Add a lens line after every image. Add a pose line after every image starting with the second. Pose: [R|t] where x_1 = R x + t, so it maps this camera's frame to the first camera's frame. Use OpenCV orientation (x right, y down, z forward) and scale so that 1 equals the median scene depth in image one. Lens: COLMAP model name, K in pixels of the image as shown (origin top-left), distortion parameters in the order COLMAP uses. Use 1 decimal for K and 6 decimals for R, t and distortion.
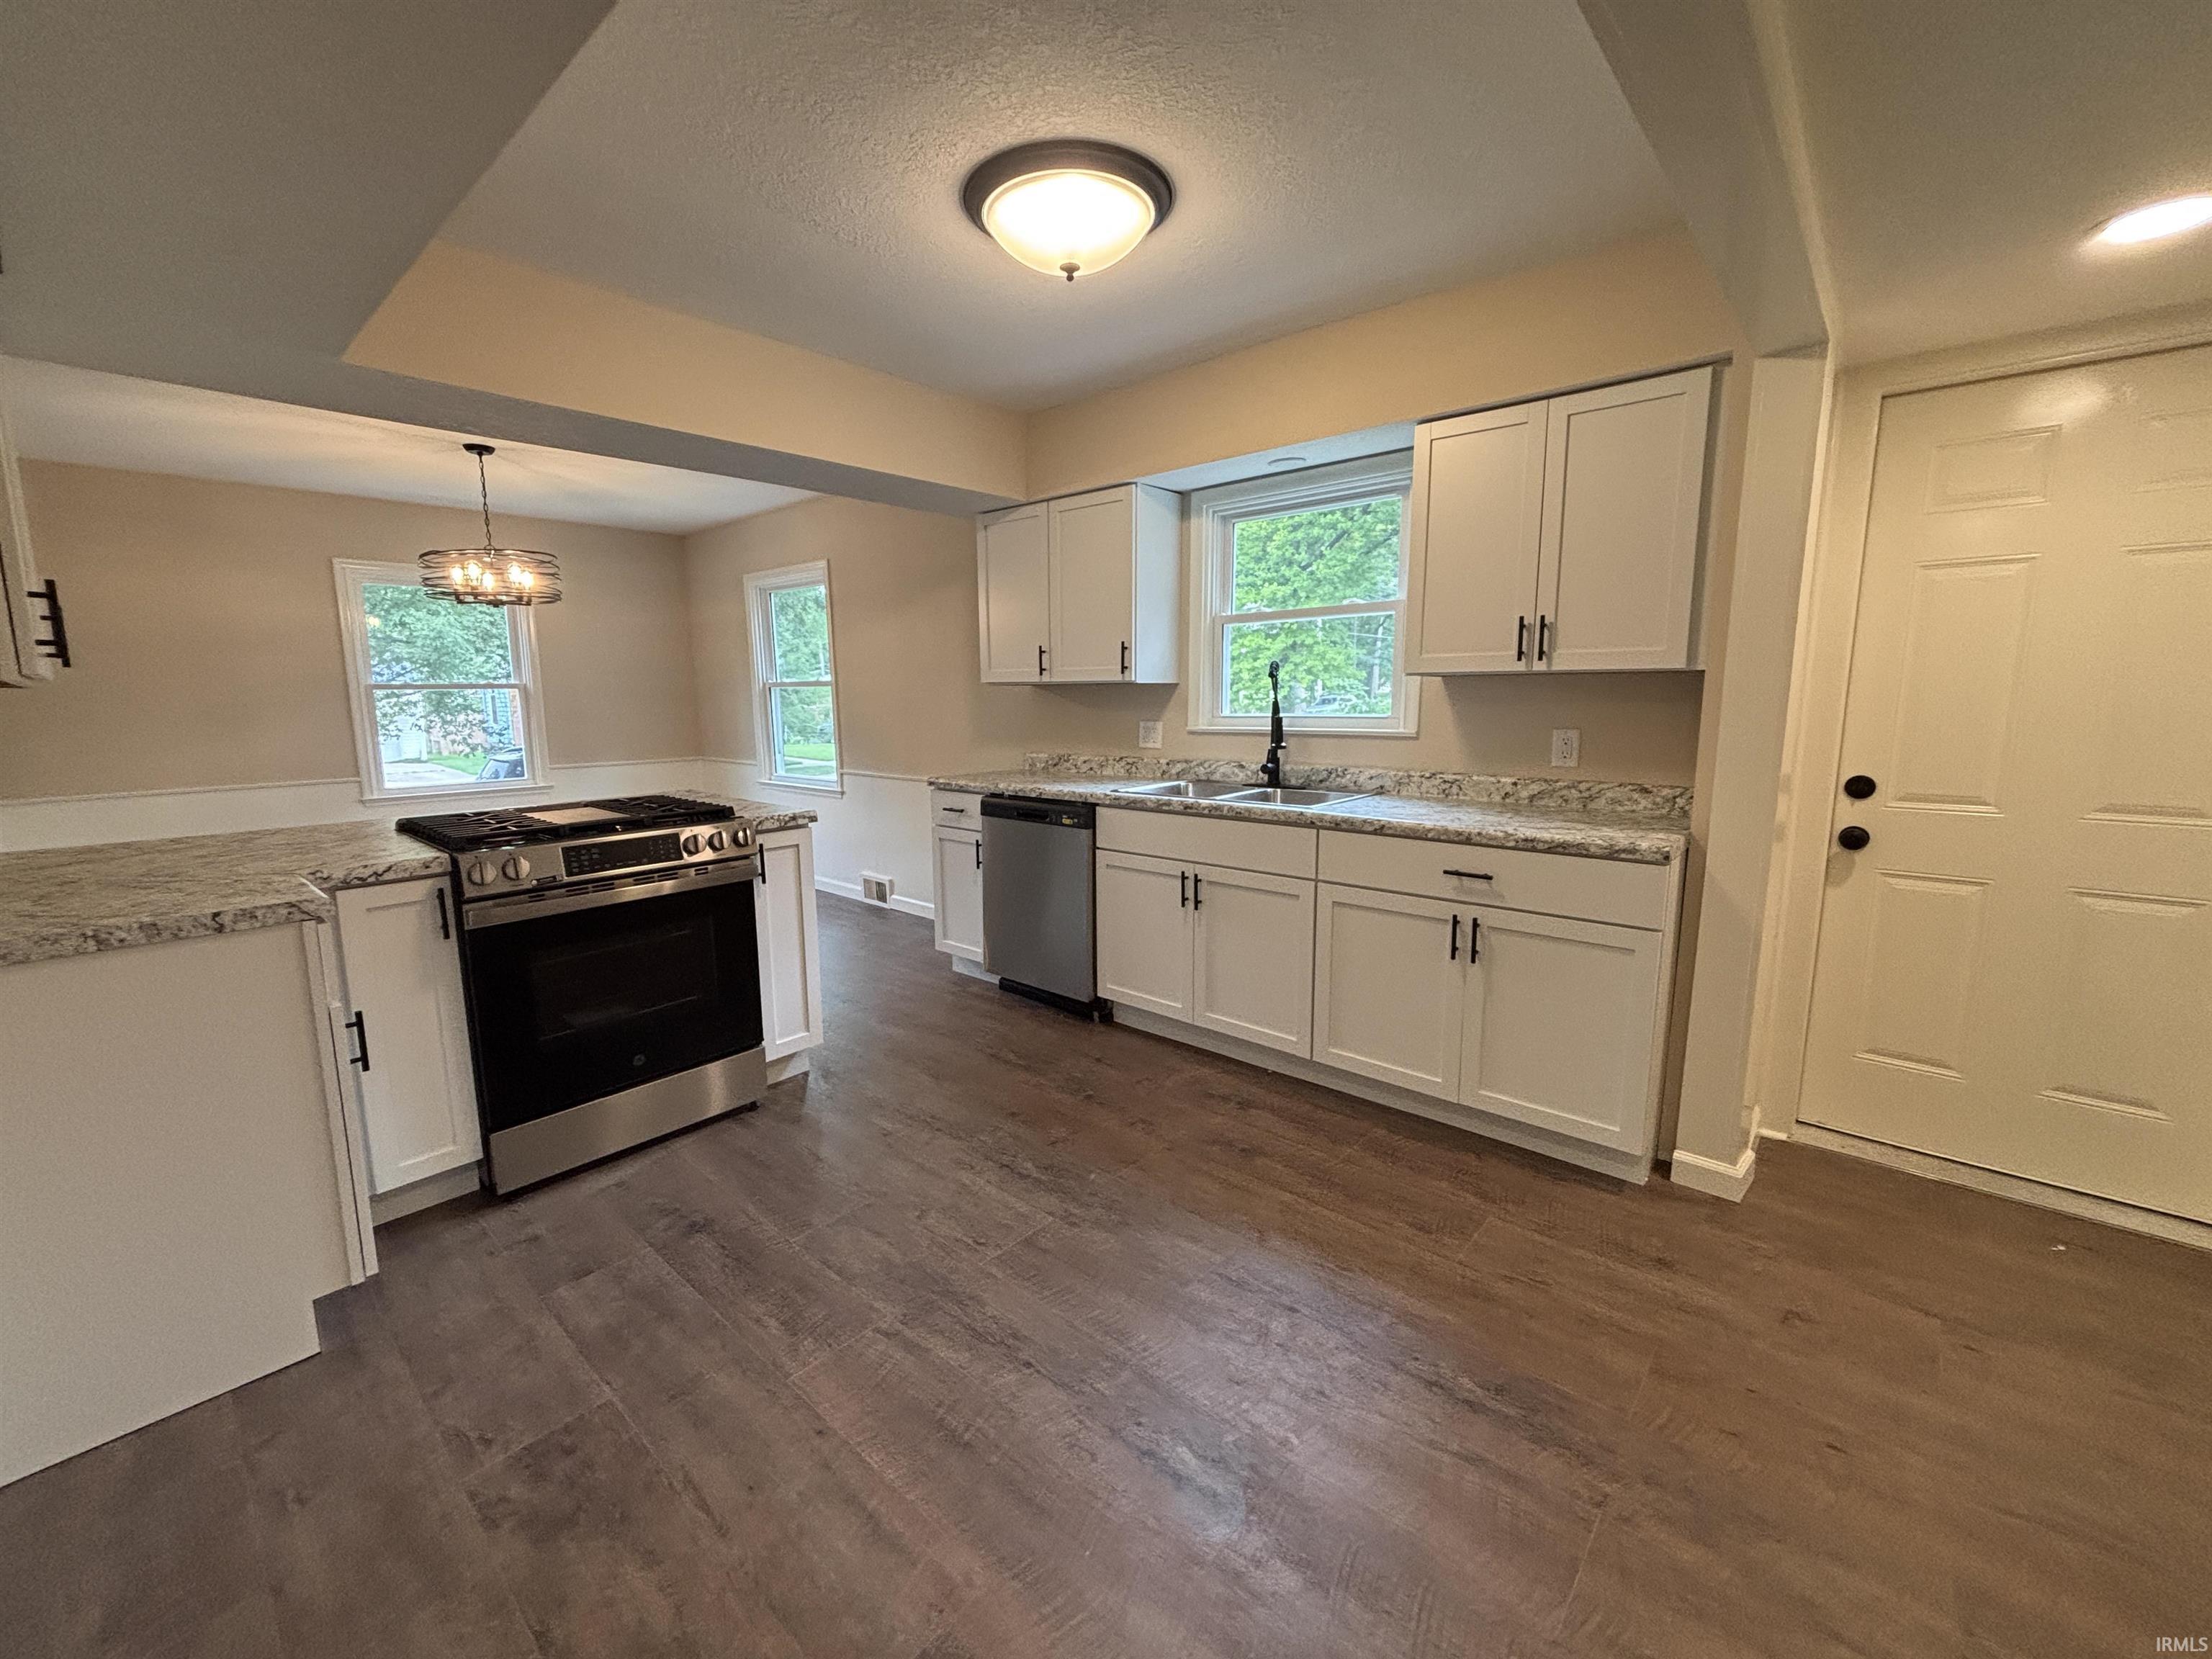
lens RADIAL K [[893.7, 0, 1084.9], [0, 893.7, 823.3], [0, 0, 1]] dist [0.001470, -0.000089]
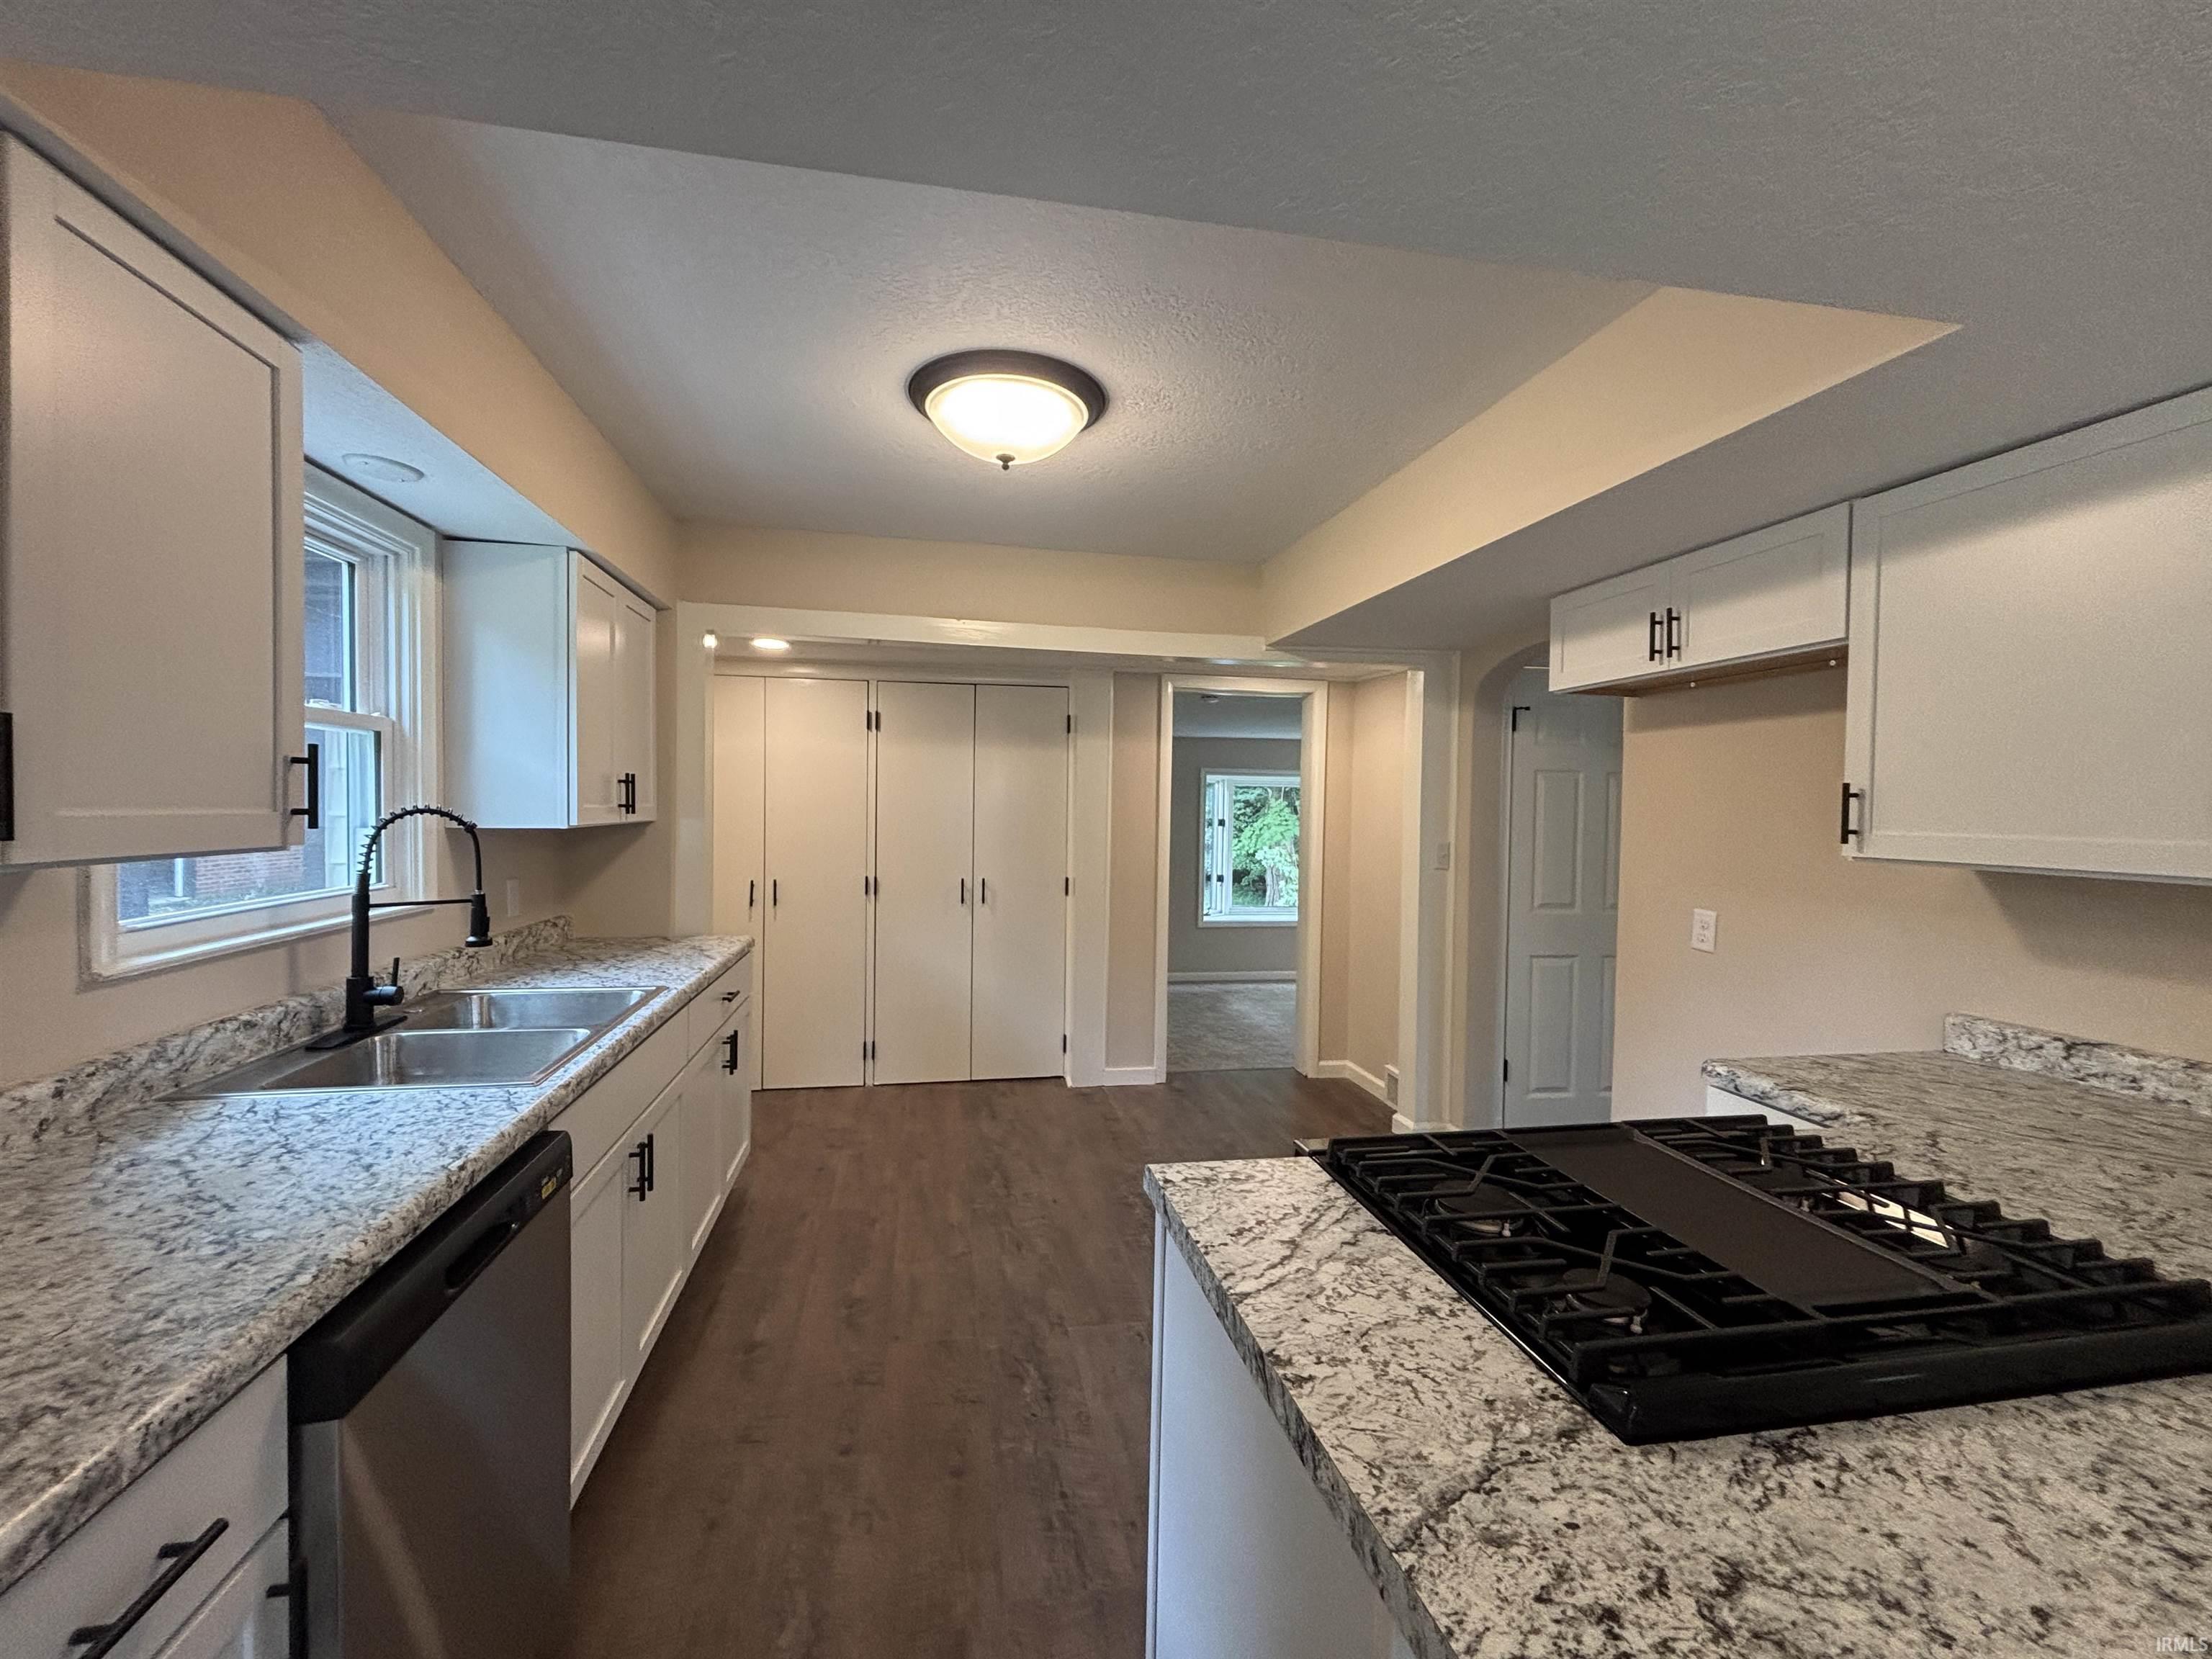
lens RADIAL K [[893.7, 0, 1084.9], [0, 893.7, 823.3], [0, 0, 1]] dist [0.001470, -0.000089]
pose [[-0.788572, -0.016338, 0.614725, -0.523762], [0.083170, 0.987628, 0.132941, -0.227276], [-0.609291, 0.155960, -0.777458, 1.286204]]
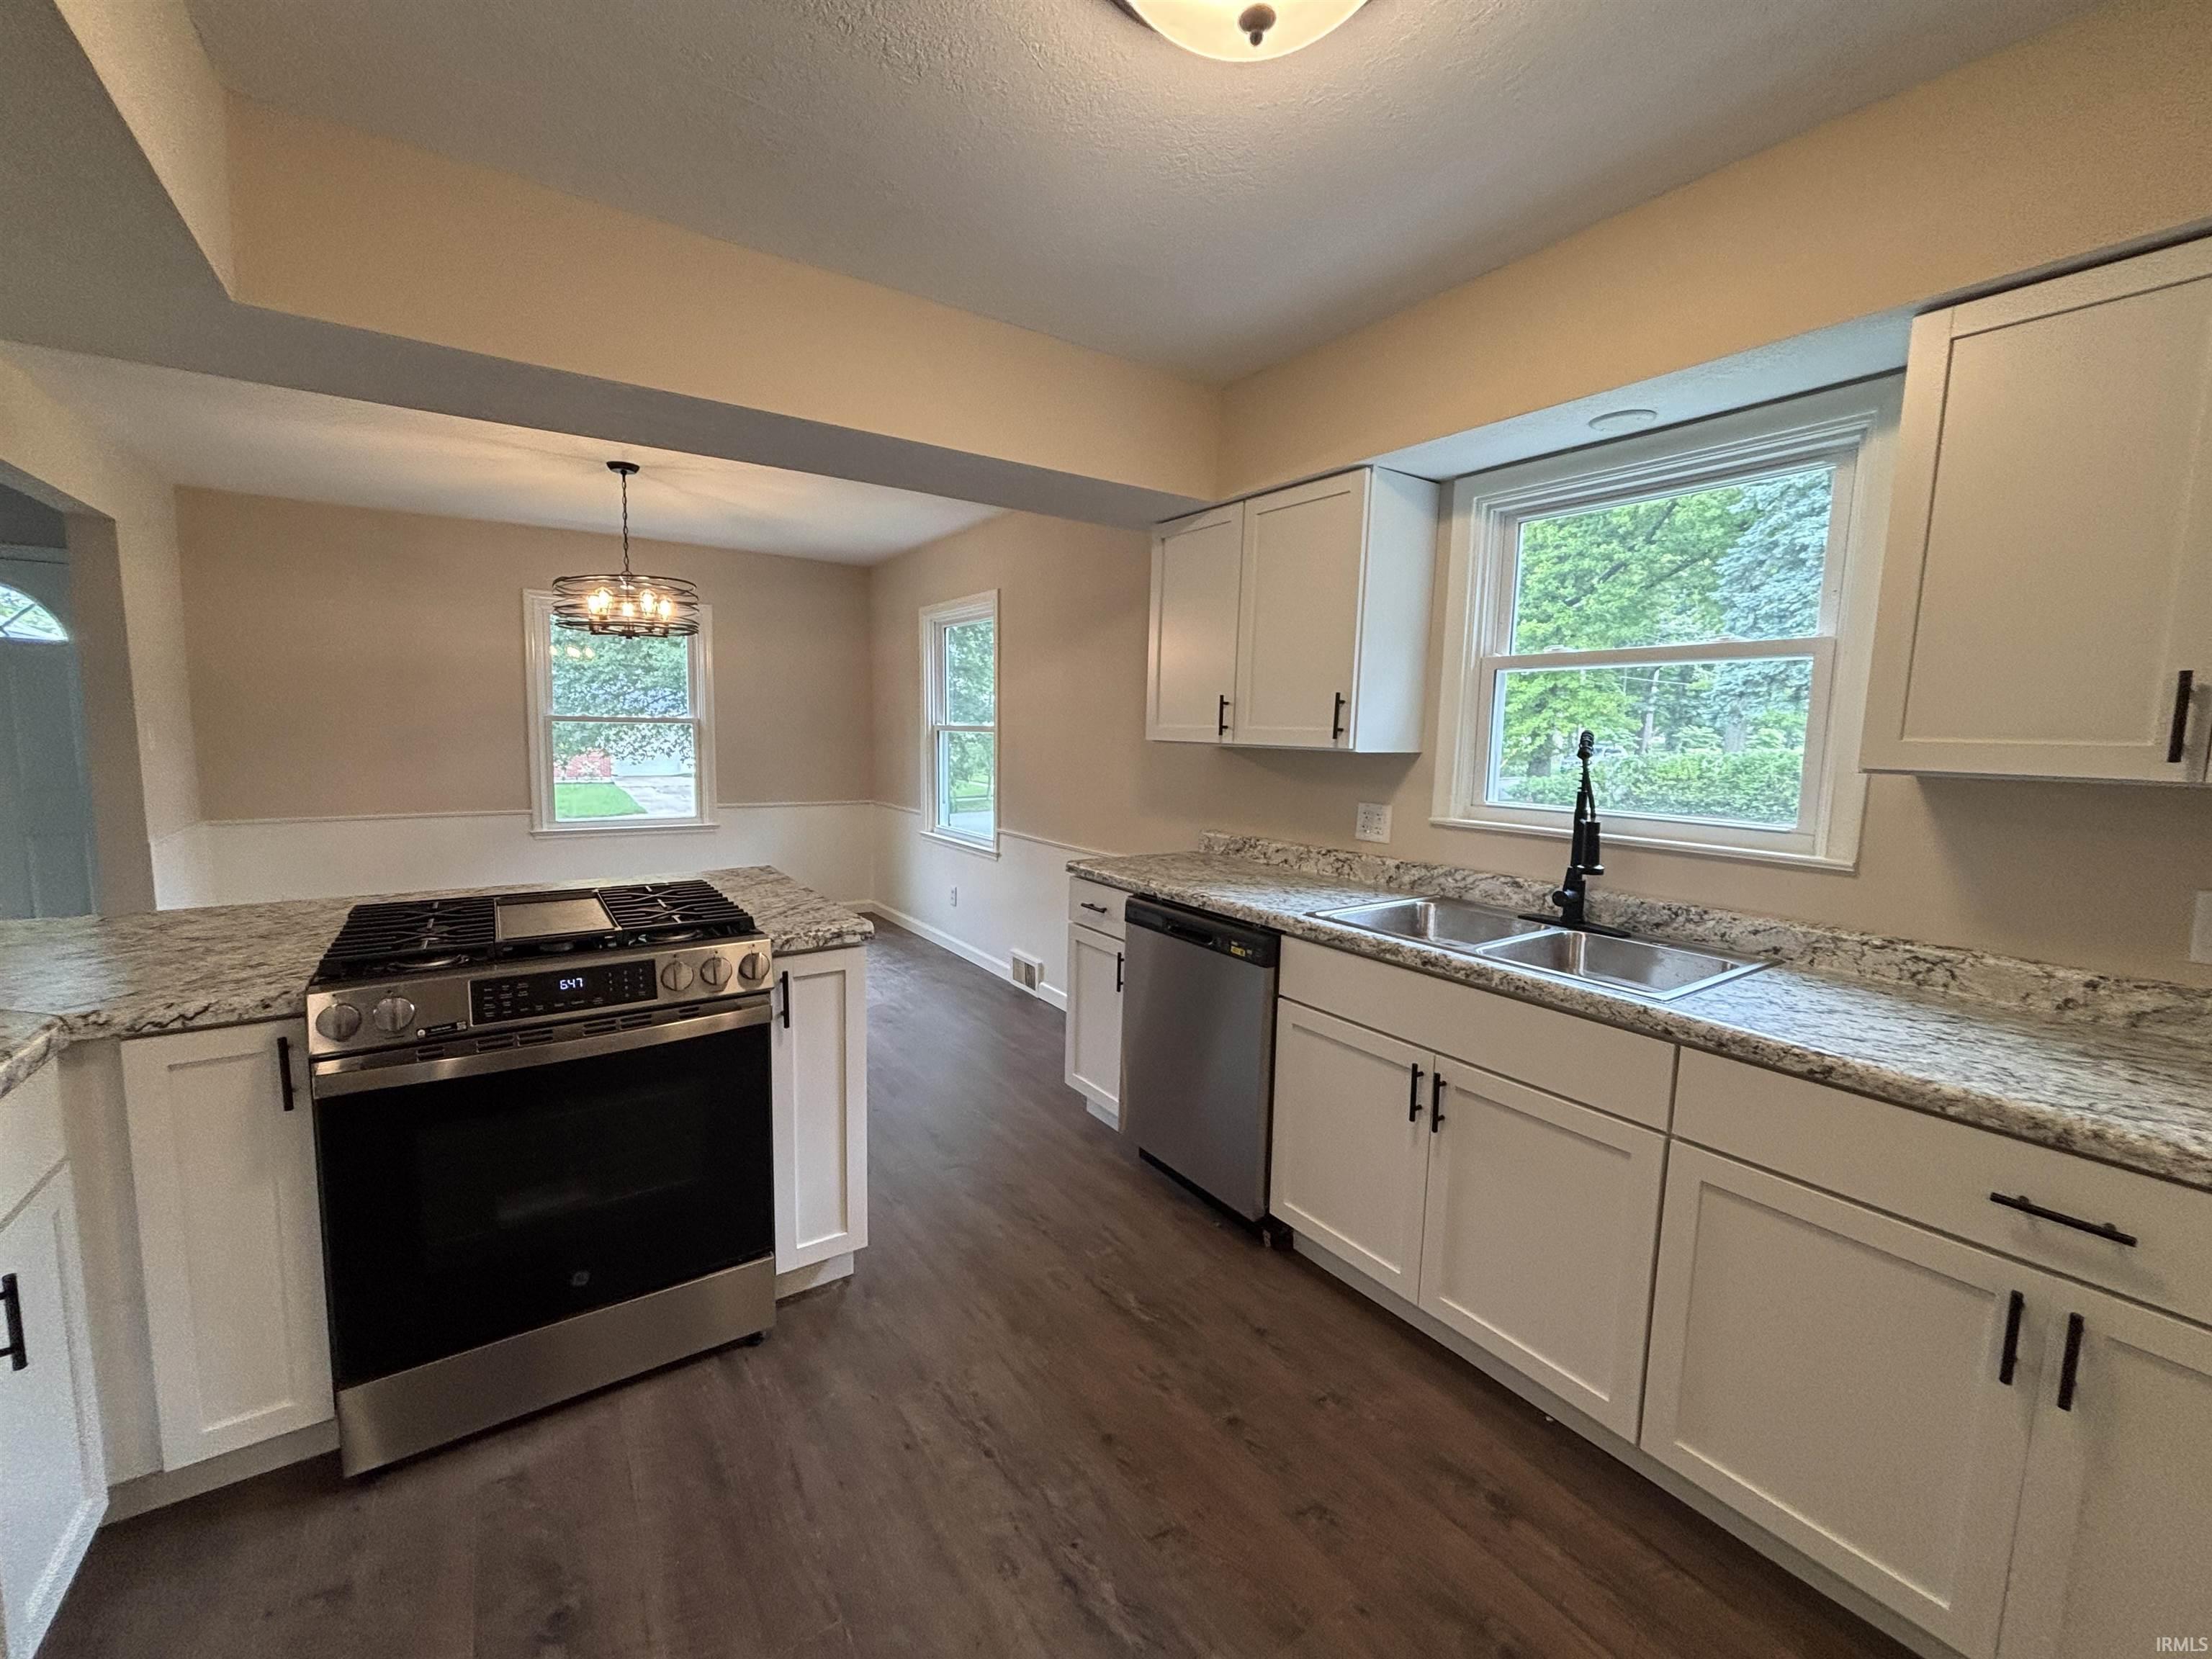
lens RADIAL K [[893.7, 0, 1084.9], [0, 893.7, 823.3], [0, 0, 1]] dist [0.001470, -0.000089]
pose [[0.969122, 0.056698, -0.239973, 0.028016], [-0.066088, 0.997324, -0.031260, -0.080573], [0.237559, 0.046154, 0.970276, 0.335268]]
